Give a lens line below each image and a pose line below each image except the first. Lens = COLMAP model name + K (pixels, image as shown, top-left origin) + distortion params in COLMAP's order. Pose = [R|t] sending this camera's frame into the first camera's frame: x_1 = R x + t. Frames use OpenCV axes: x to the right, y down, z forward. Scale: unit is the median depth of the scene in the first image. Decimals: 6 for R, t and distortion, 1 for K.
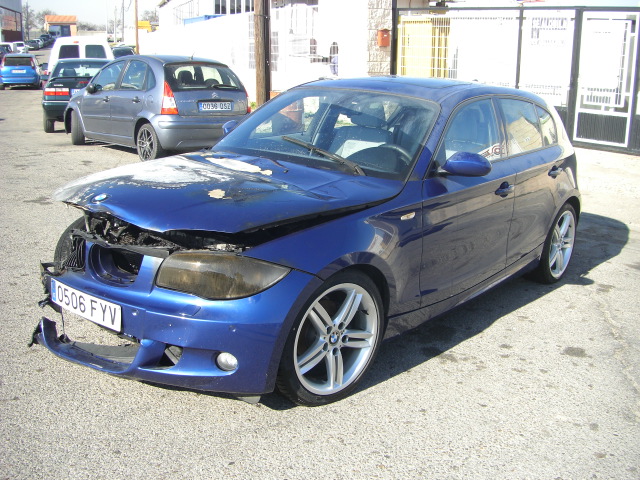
lens RADIAL K [[735.8, 0, 315.7], [0, 735.8, 238.4], [0, 0, 1]] dist [-0.151208, 0.000000]
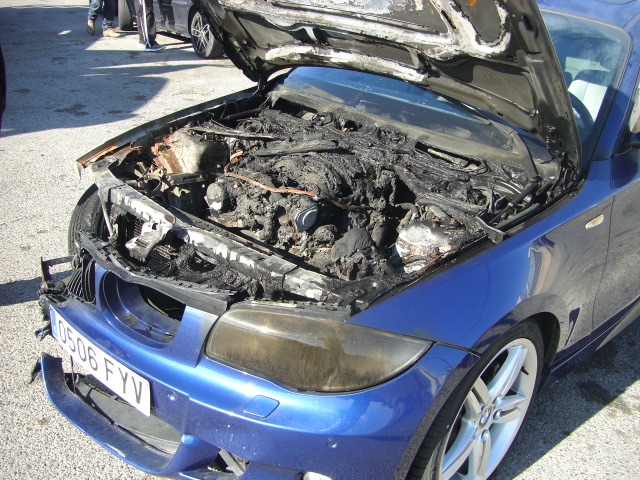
lens RADIAL K [[735.8, 0, 324.7], [0, 735.8, 240.7], [0, 0, 1]] dist [-0.151208, 0.000000]
pose [[0.997466, 0.035198, -0.061821, -0.079958], [-0.024154, 0.984963, 0.171067, -0.128180], [0.066913, -0.169140, 0.983318, 0.397433]]
